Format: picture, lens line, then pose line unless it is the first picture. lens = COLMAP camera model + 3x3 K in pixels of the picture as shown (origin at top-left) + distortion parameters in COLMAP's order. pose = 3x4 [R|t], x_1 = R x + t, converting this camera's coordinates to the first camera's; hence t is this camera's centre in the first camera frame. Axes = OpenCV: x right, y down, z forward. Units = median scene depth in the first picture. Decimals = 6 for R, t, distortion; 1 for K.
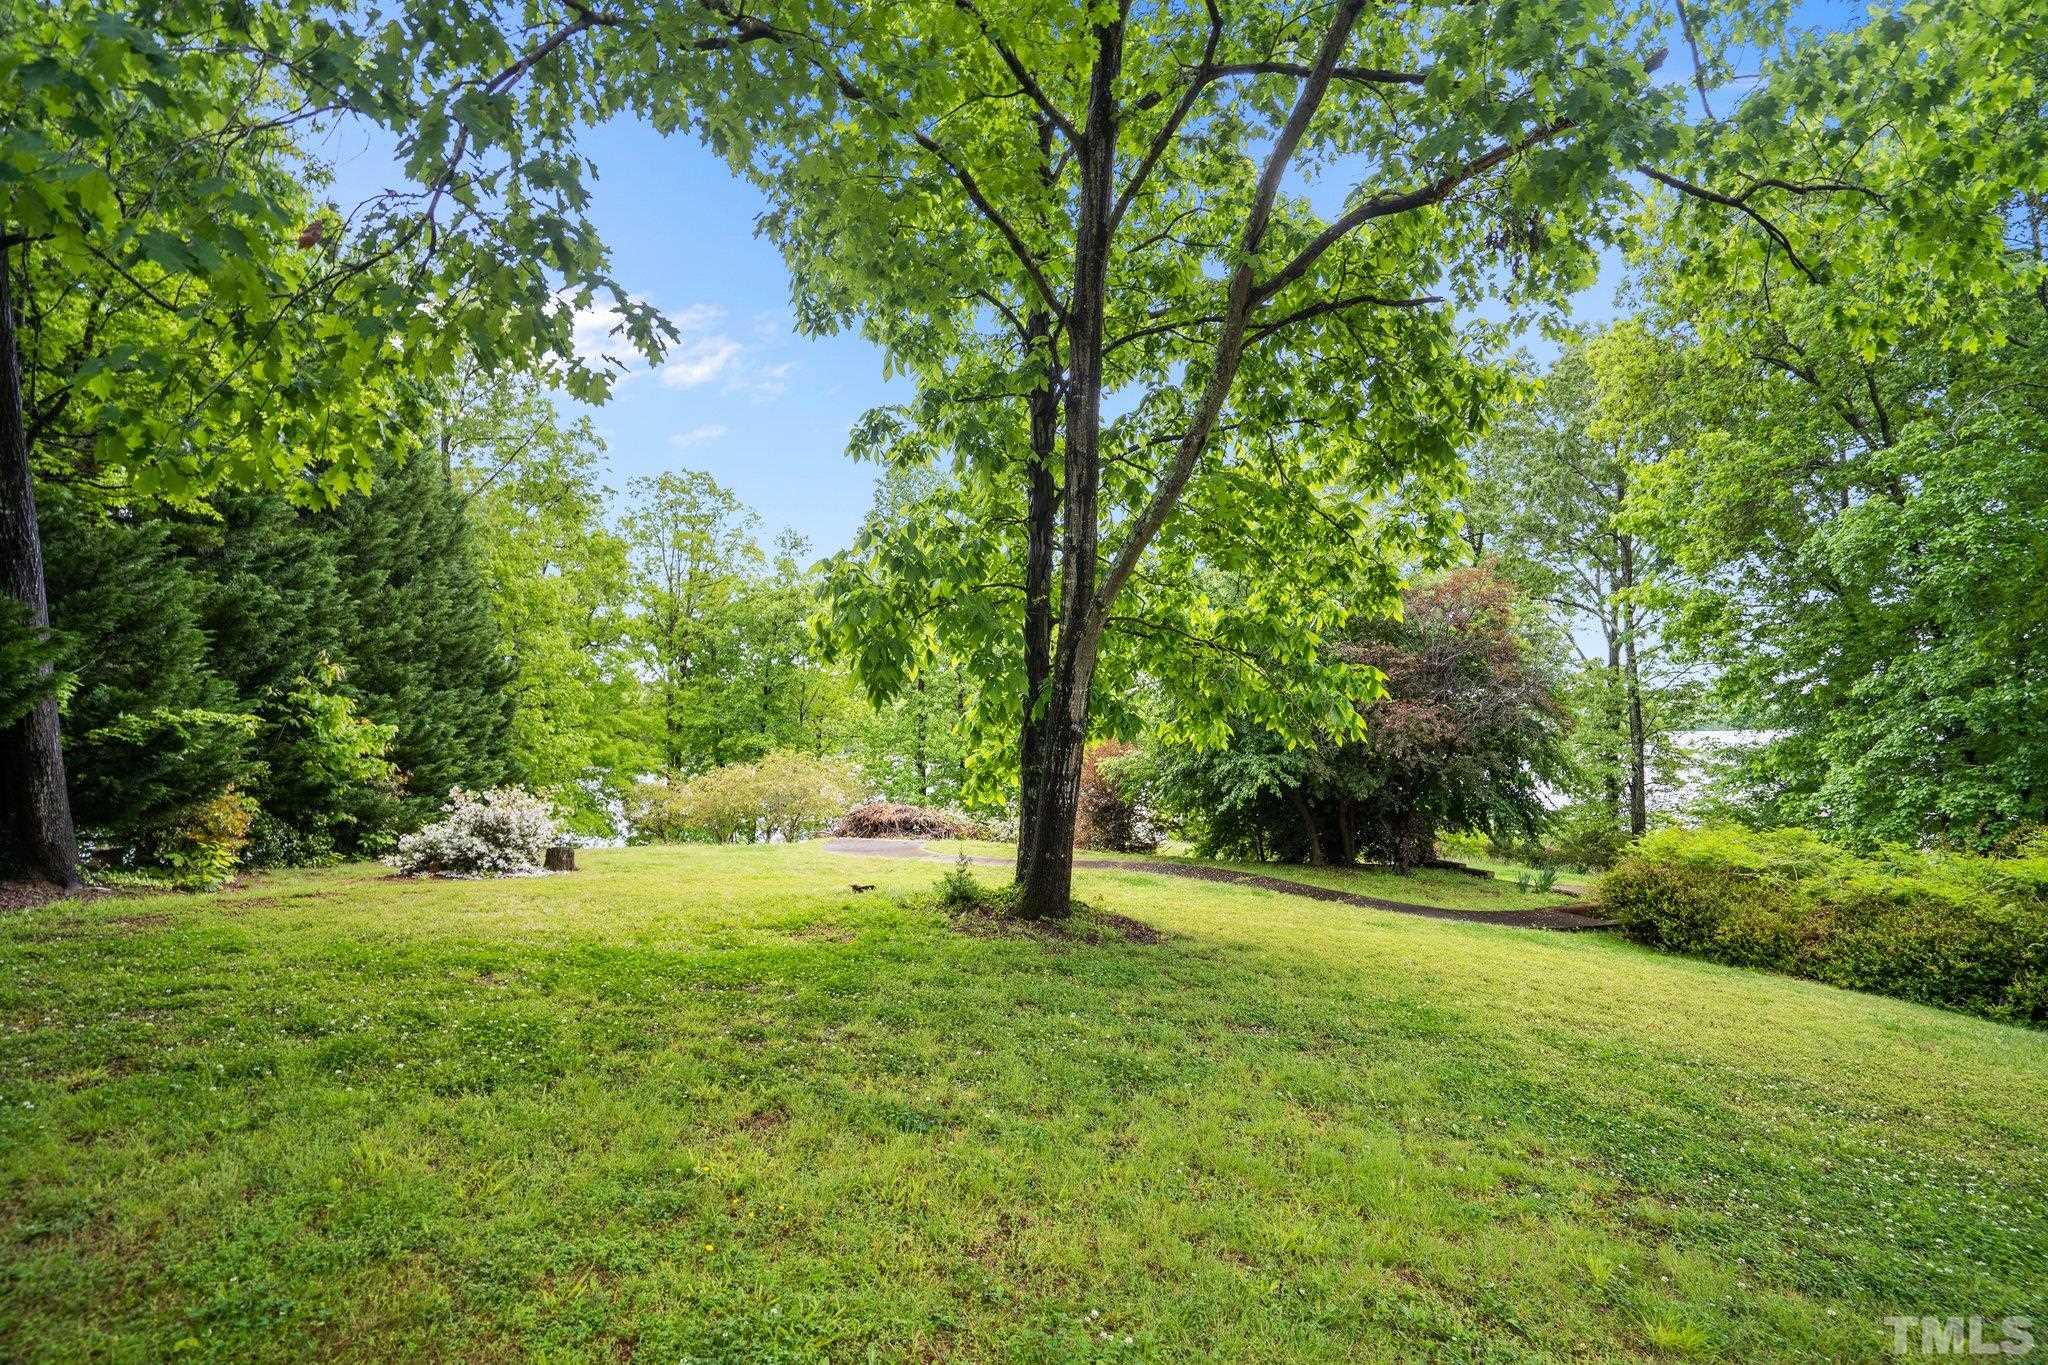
lens RADIAL K [[959.8, 0, 1014.3], [0, 959.8, 701.4], [0, 0, 1]] dist [-0.050446, 0.016881]
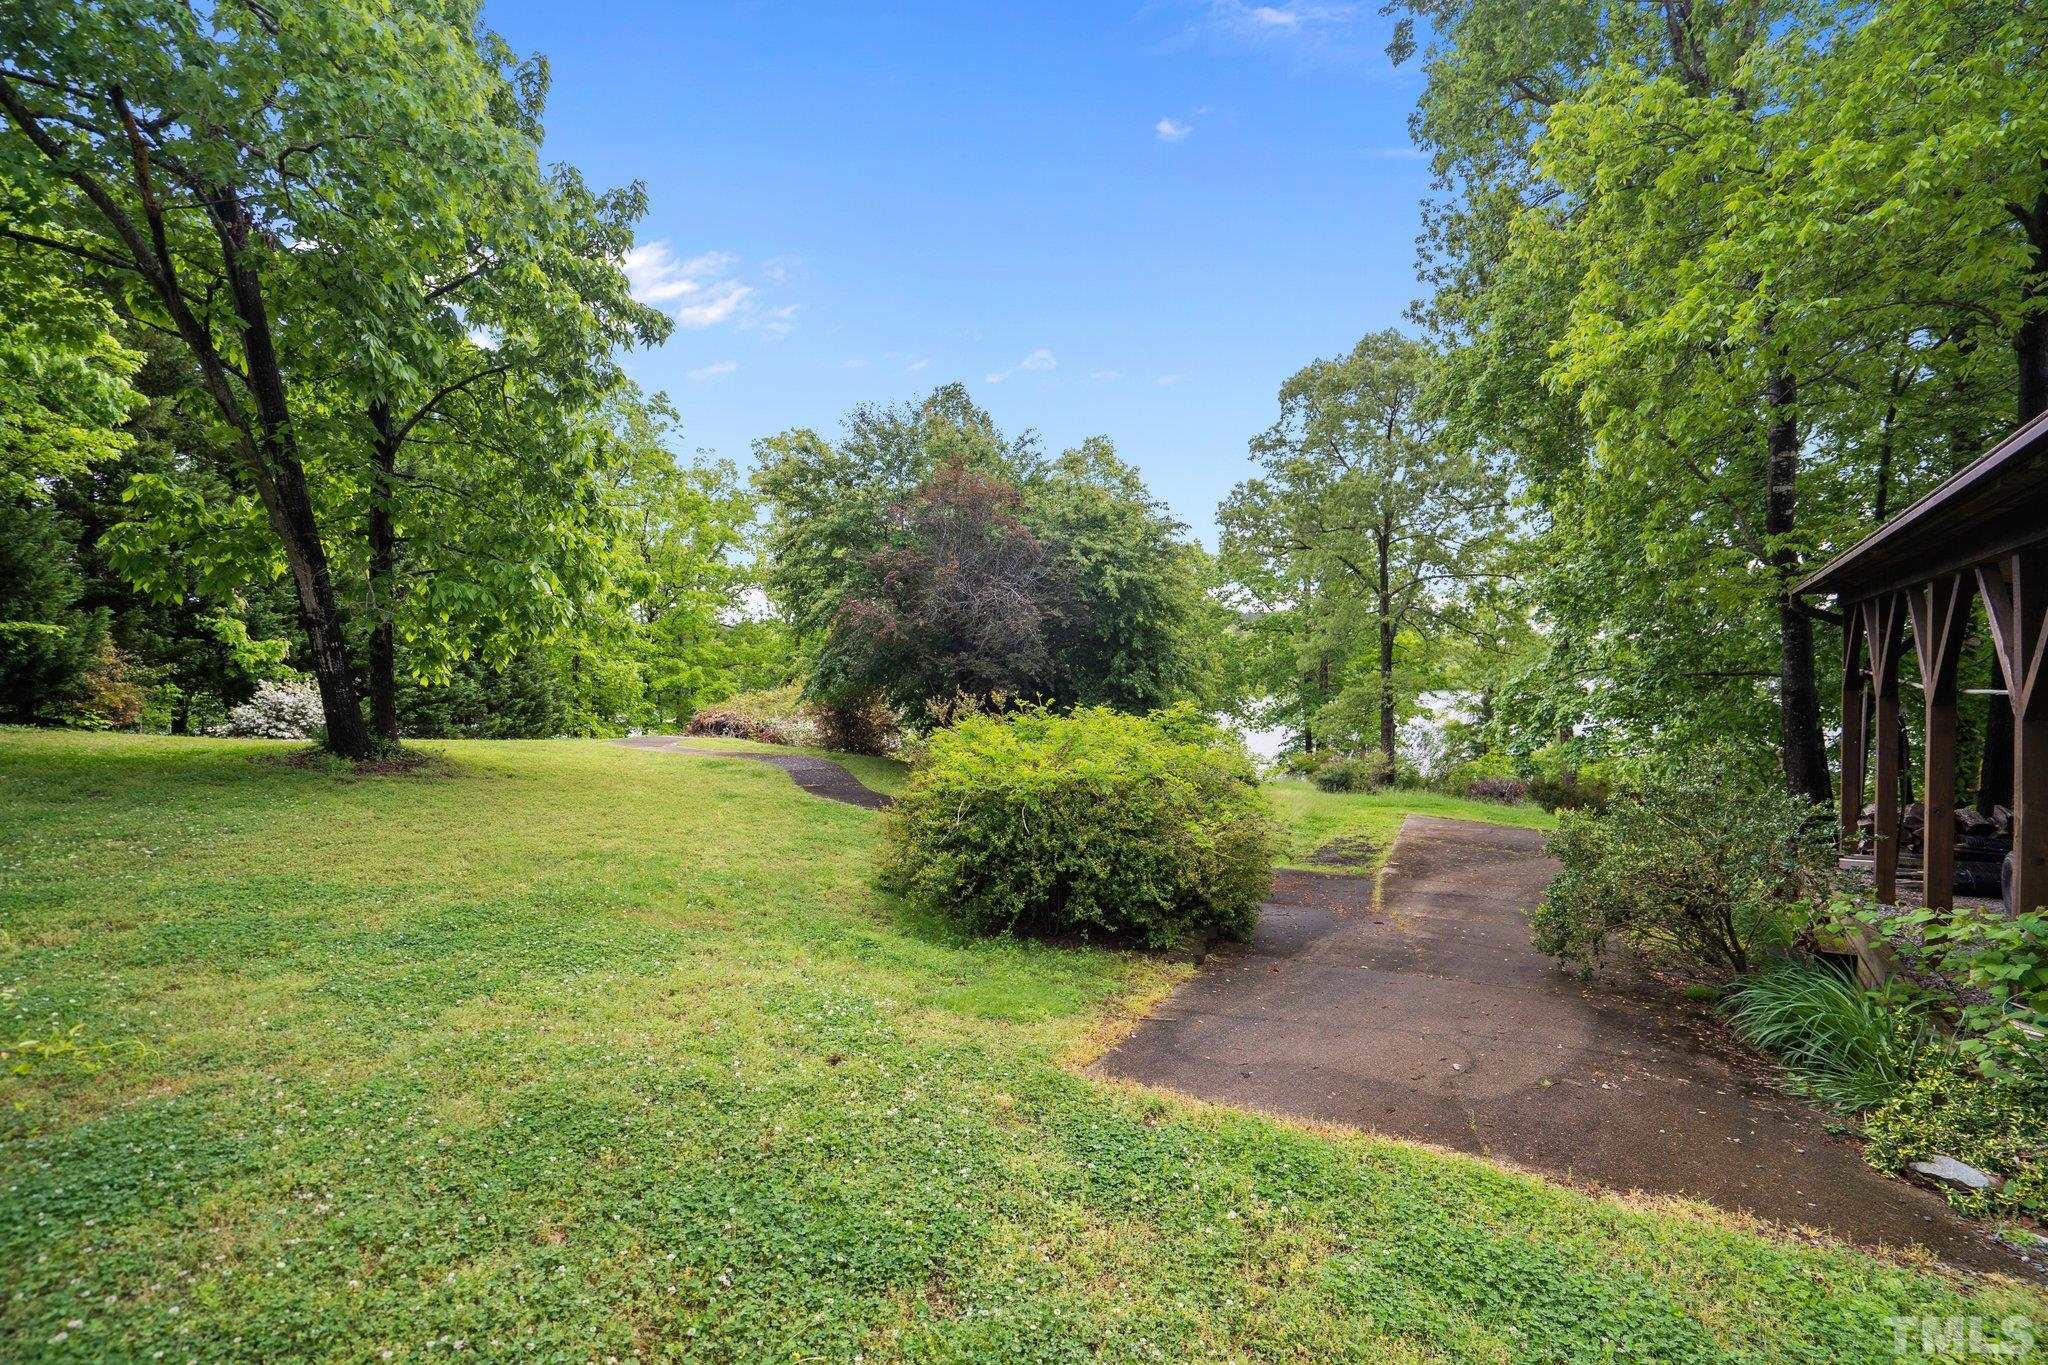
lens RADIAL K [[959.8, 0, 1026.9], [0, 959.8, 694.6], [0, 0, 1]] dist [-0.050446, 0.016881]
pose [[0.949144, 0.002688, -0.314832, 0.323999], [0.013529, 0.998692, 0.049316, 0.019814], [0.314553, -0.051068, 0.947865, 0.006166]]
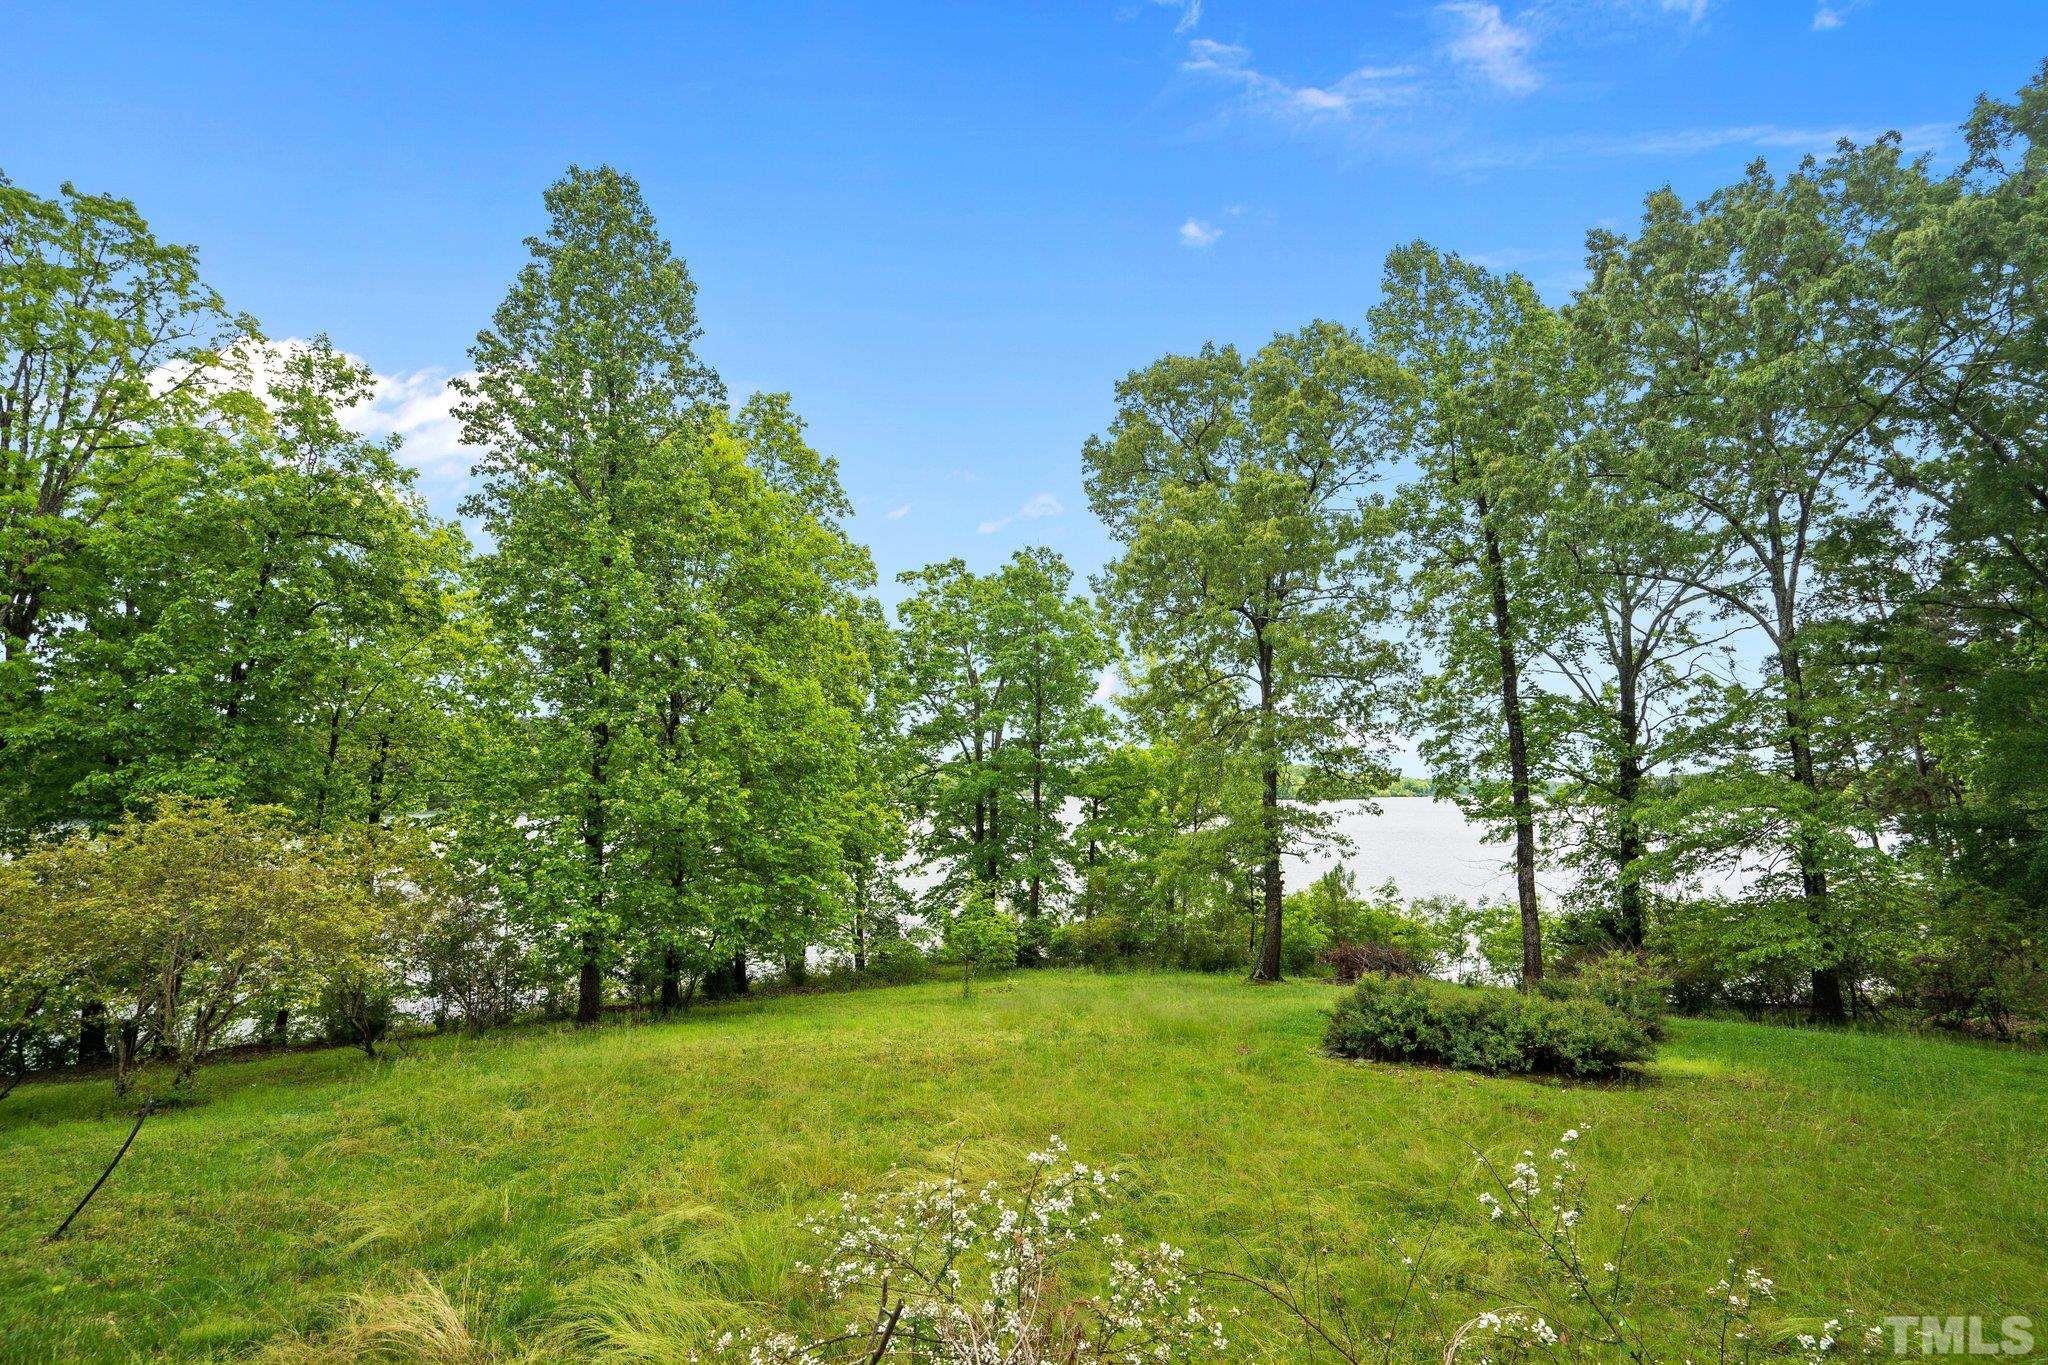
lens RADIAL K [[959.8, 0, 1034.4], [0, 959.8, 683.1], [0, 0, 1]] dist [-0.050446, 0.016881]
pose [[0.929749, 0.056590, 0.363819, -0.073141], [-0.026046, 0.995751, -0.088322, 0.028010], [-0.367271, 0.072642, 0.927273, 0.517702]]
